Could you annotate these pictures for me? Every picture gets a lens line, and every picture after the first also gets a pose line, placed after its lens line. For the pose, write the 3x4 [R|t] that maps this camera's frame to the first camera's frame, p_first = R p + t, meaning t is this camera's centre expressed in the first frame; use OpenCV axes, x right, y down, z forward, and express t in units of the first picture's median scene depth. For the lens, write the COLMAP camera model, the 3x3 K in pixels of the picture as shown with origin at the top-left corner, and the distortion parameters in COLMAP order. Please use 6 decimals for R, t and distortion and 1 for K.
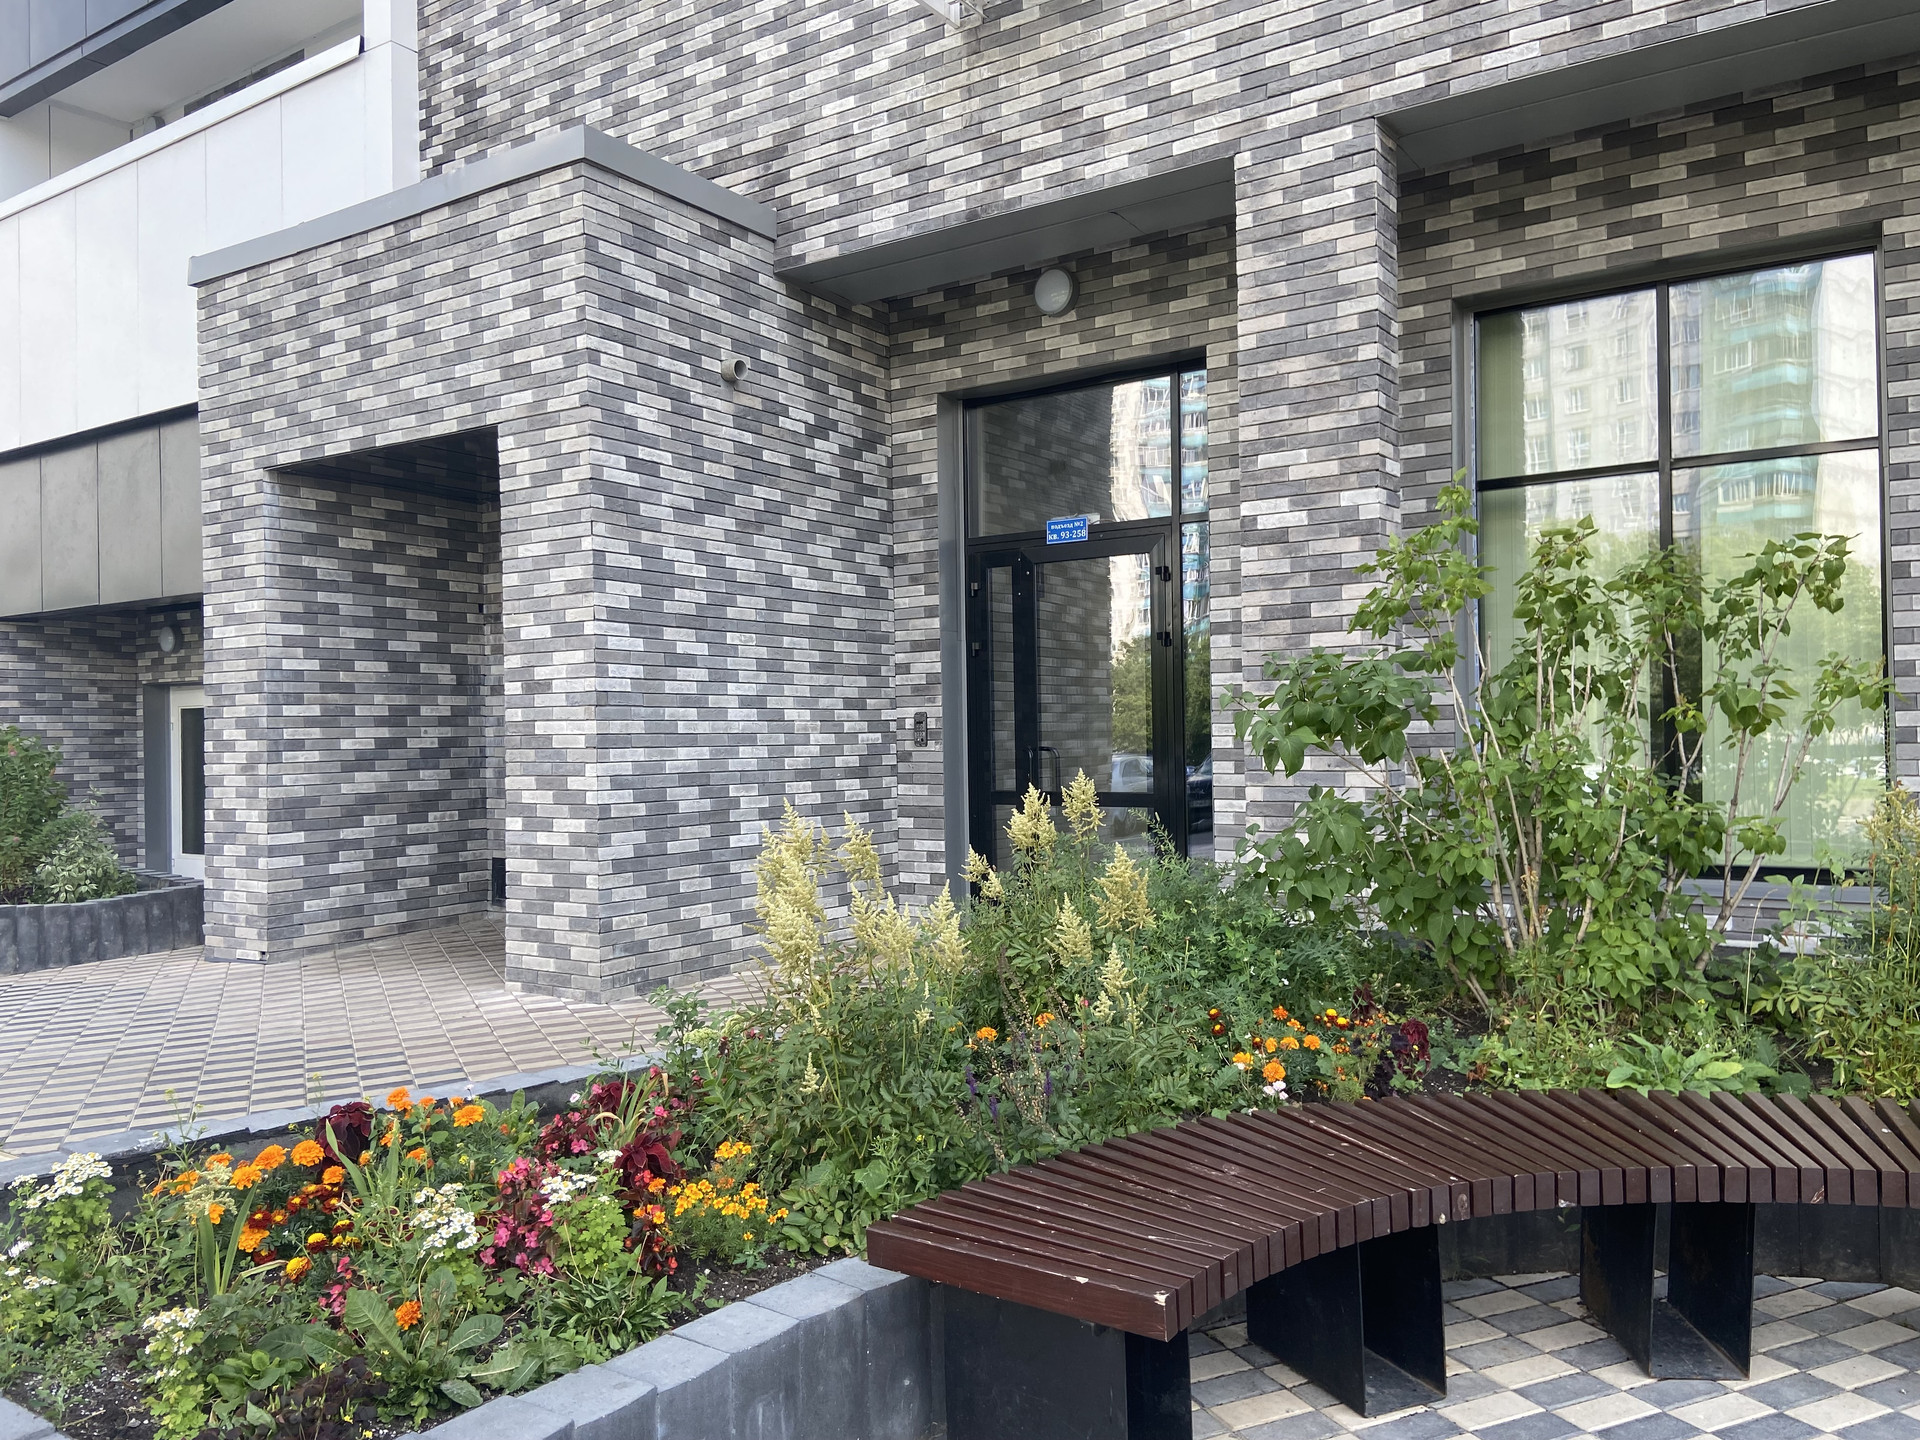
lens RADIAL K [[1440.9, 0, 959.7], [0, 1440.9, 716.8], [0, 0, 1]] dist [0.003447, 0.000279]
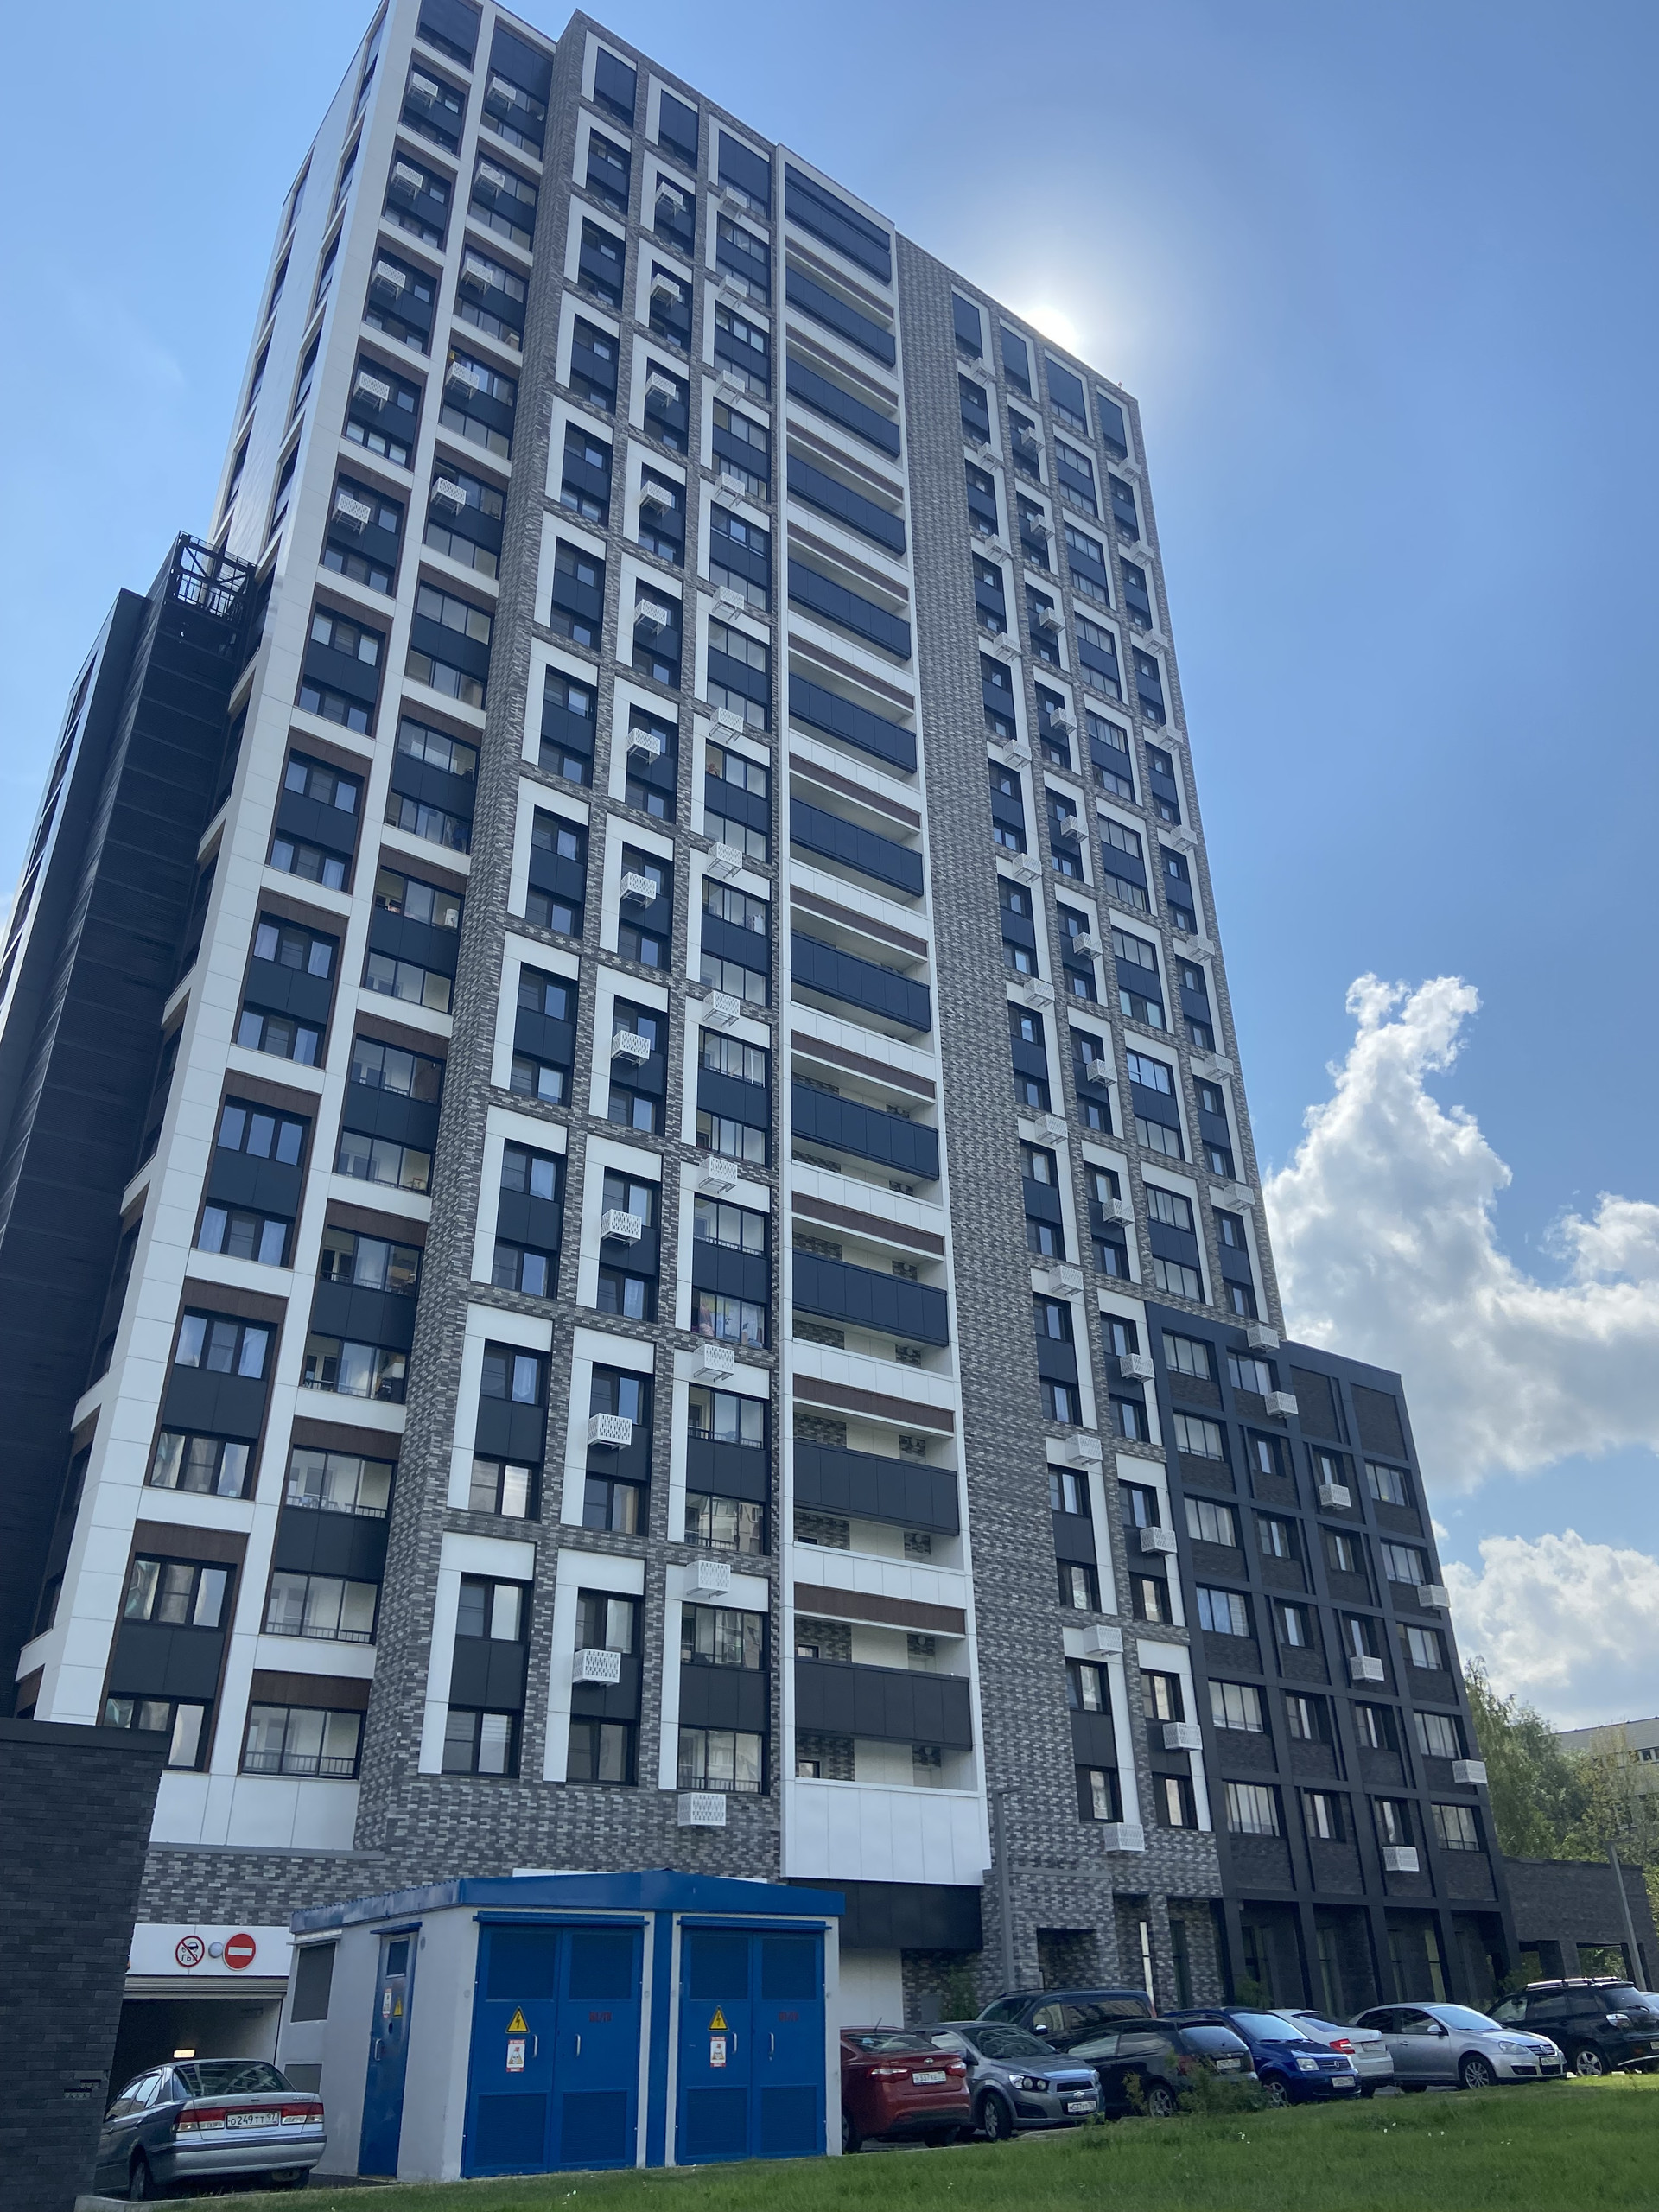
lens RADIAL K [[1660.1, 0, 829.3], [0, 1660.1, 1103.8], [0, 0, 1]] dist [0.003447, 0.000279]
pose [[0.320753, 0.471014, 0.821744, -6.719489], [-0.000530, 0.867674, -0.497134, 0.175688], [-0.947163, 0.159022, 0.278559, -0.175198]]
